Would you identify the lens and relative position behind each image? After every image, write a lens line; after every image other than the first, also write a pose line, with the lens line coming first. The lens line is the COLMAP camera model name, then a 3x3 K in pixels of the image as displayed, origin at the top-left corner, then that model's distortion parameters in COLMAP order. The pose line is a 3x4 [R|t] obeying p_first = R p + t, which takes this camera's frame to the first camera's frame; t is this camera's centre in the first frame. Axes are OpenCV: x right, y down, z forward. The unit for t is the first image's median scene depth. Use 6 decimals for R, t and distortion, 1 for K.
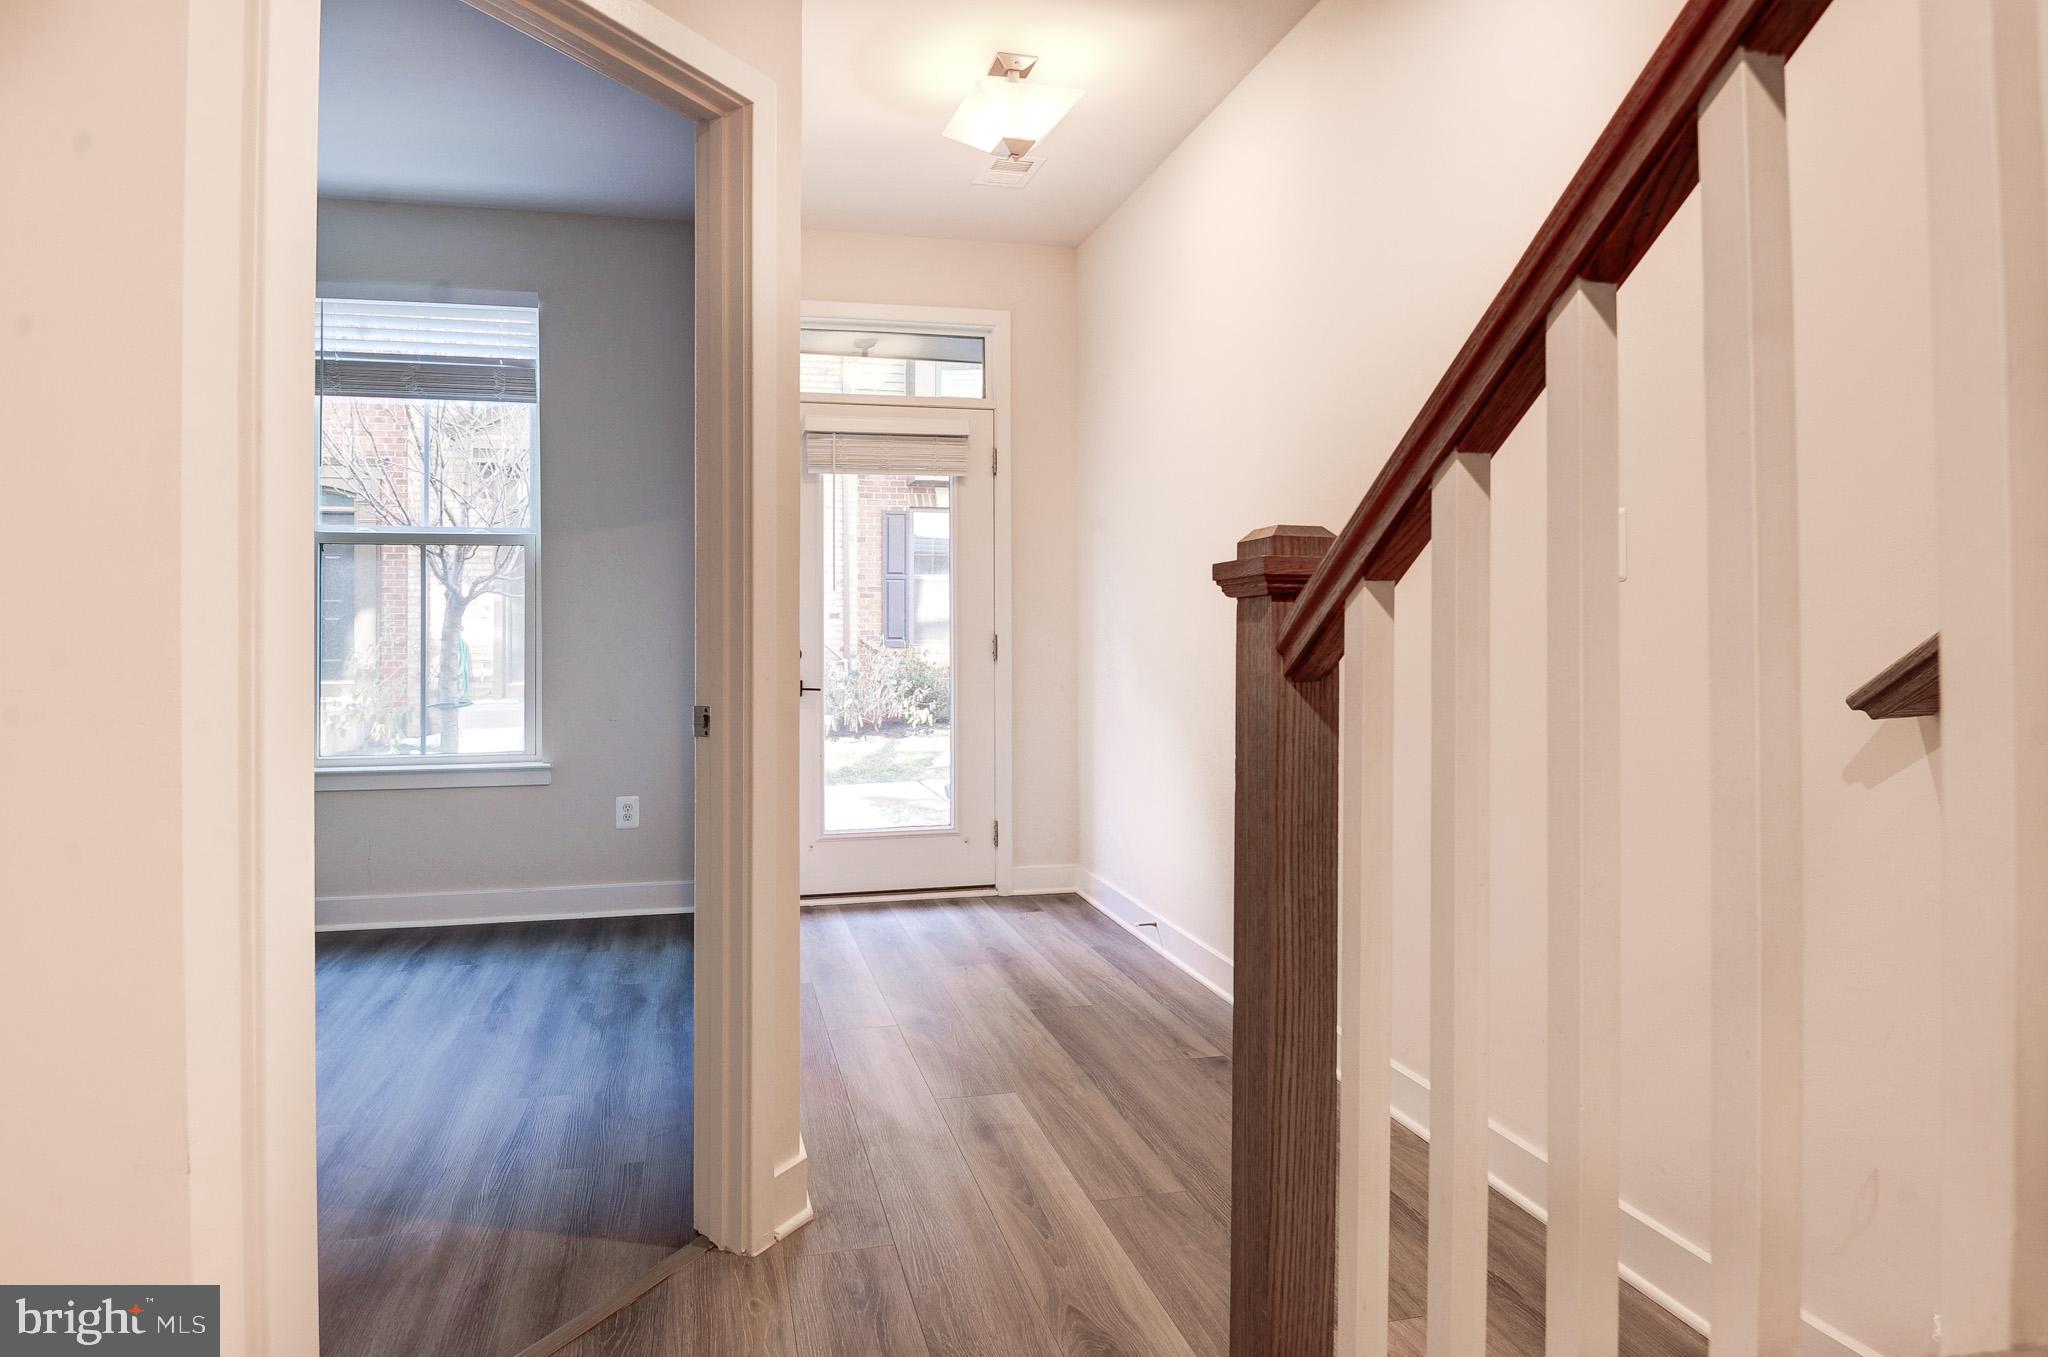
lens RADIAL K [[1028.7, 0, 920.4], [0, 1028.7, 629.7], [0, 0, 1]] dist [0.003493, -0.025662]
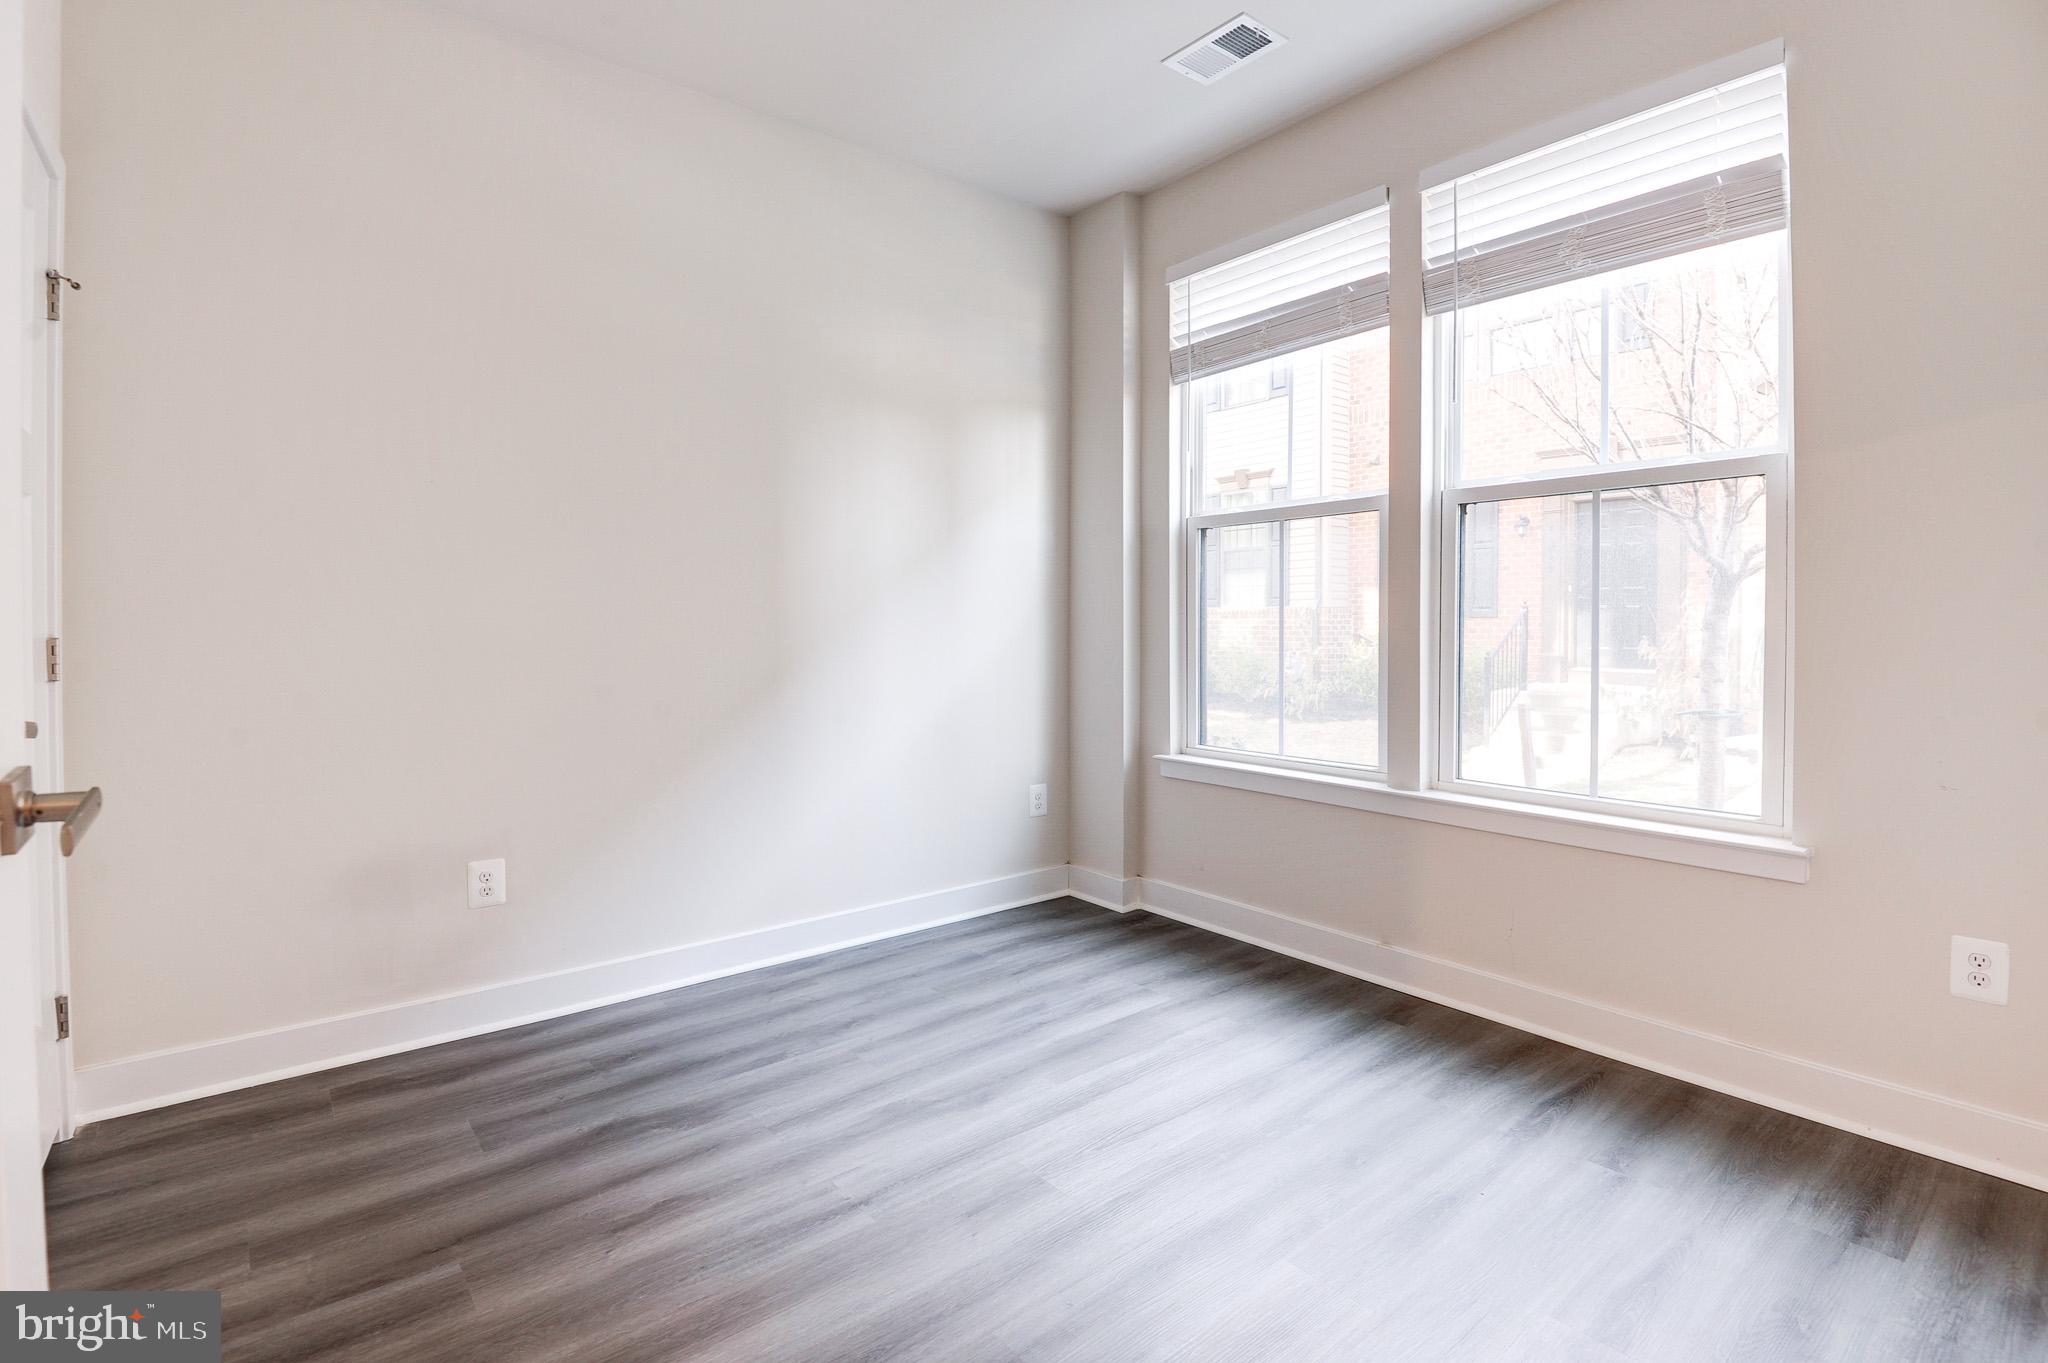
lens RADIAL K [[950.2, 0, 1030.4], [0, 950.2, 632.8], [0, 0, 1]] dist [-0.002021, -0.015810]
pose [[0.445274, 0.014458, -0.895277, -0.082395], [-0.000129, 0.999871, 0.016082, 0.000499], [0.895394, -0.007045, 0.445219, 0.367929]]
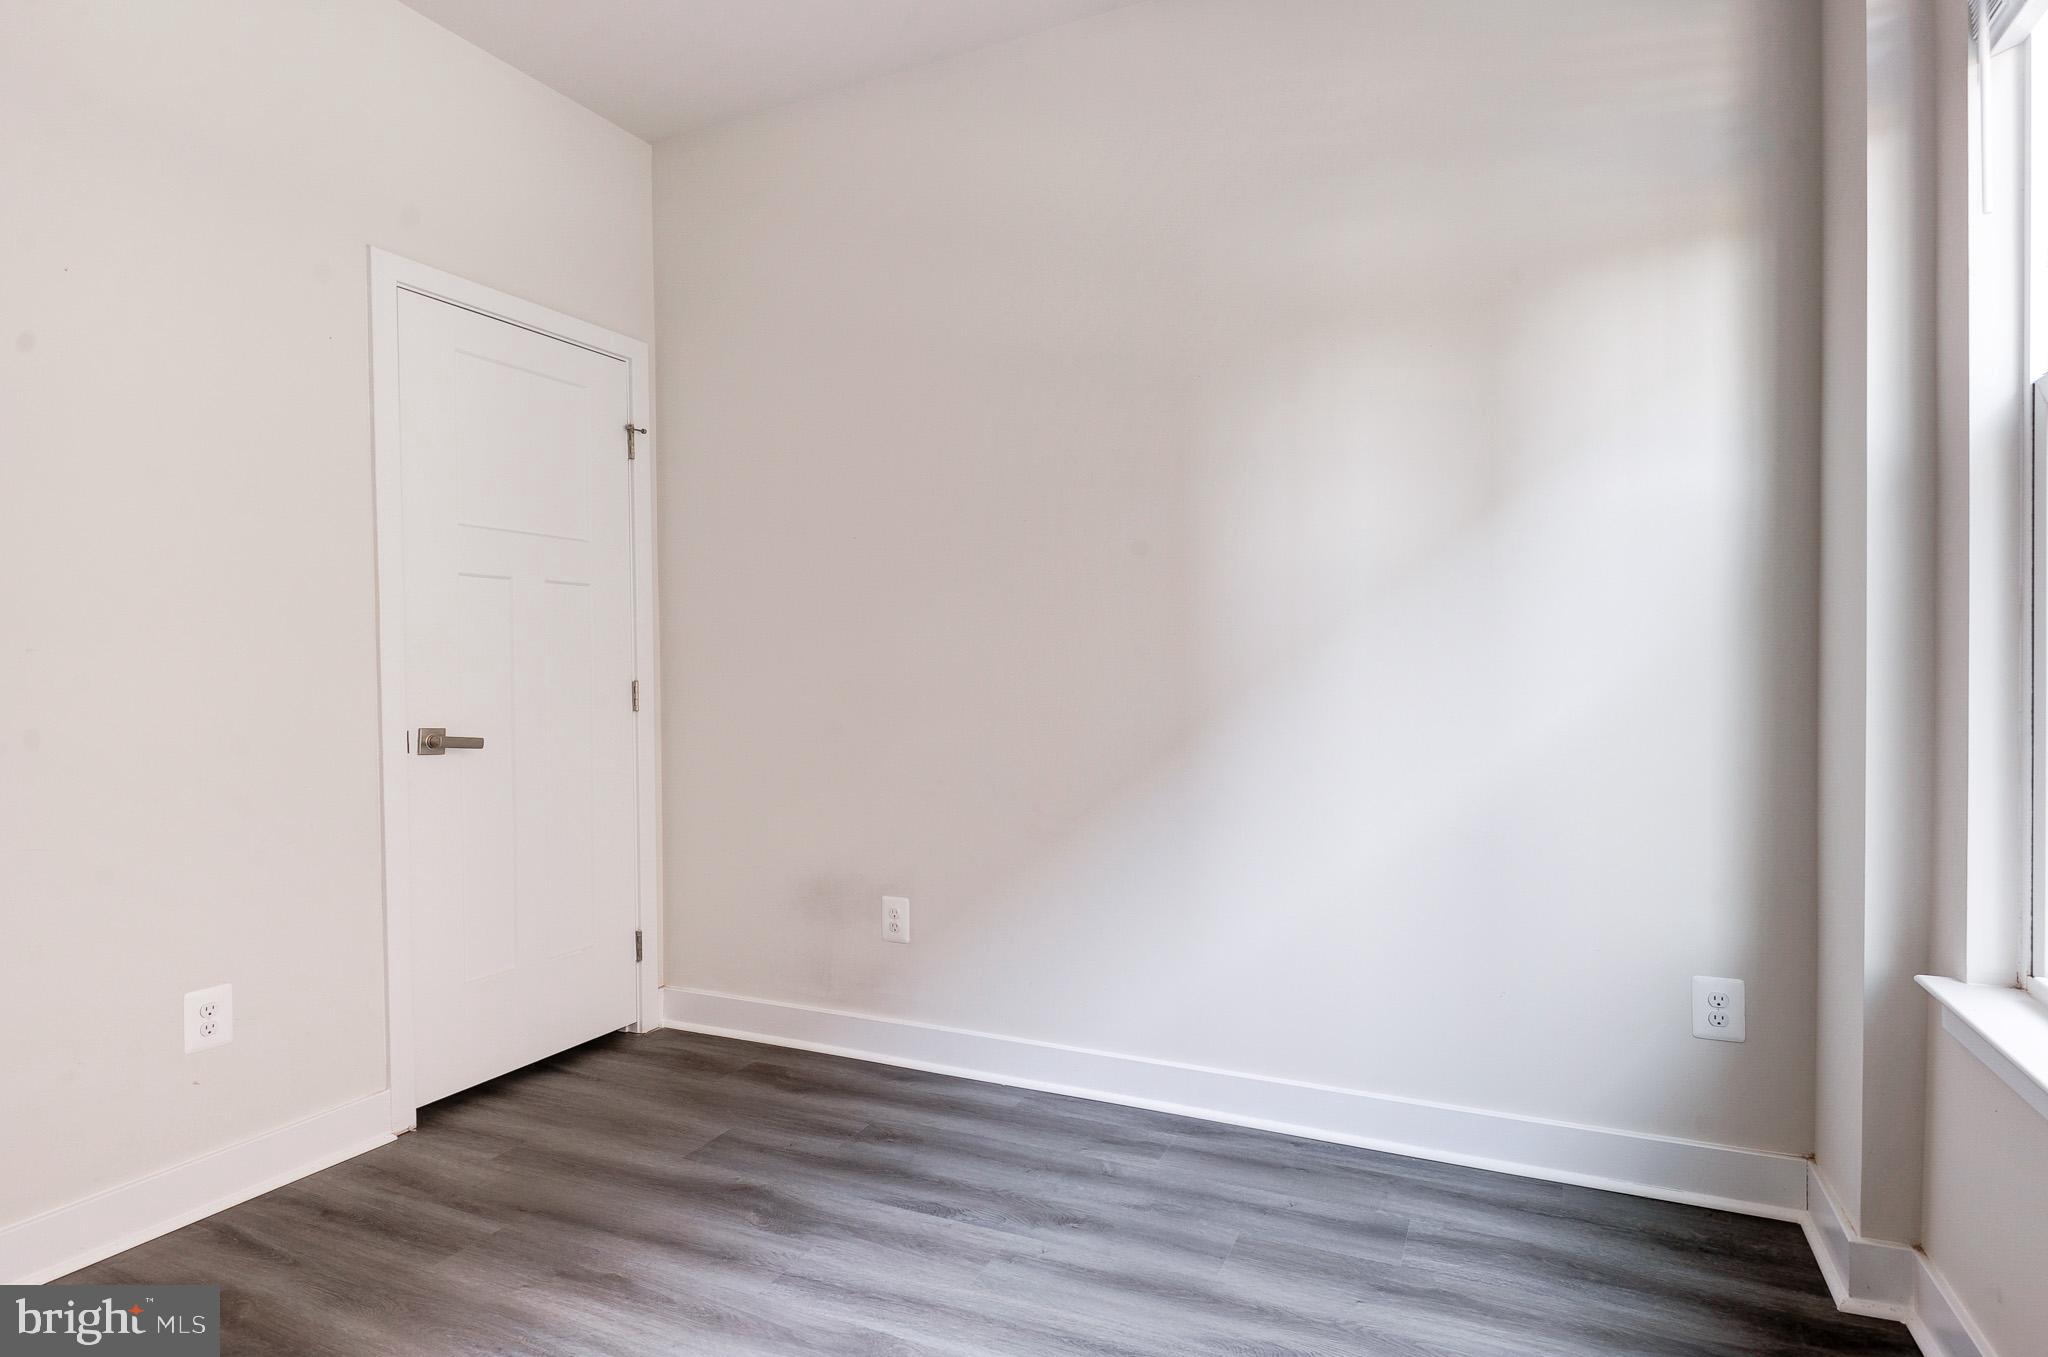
lens RADIAL K [[1053.2, 0, 1057.7], [0, 1053.2, 683.4], [0, 0, 1]] dist [0.026031, -0.027088]
pose [[-0.604365, 0.022571, -0.796388, -0.277098], [0.014869, 0.999744, 0.017050, 0.003954], [0.796569, -0.001537, -0.604546, 0.801664]]
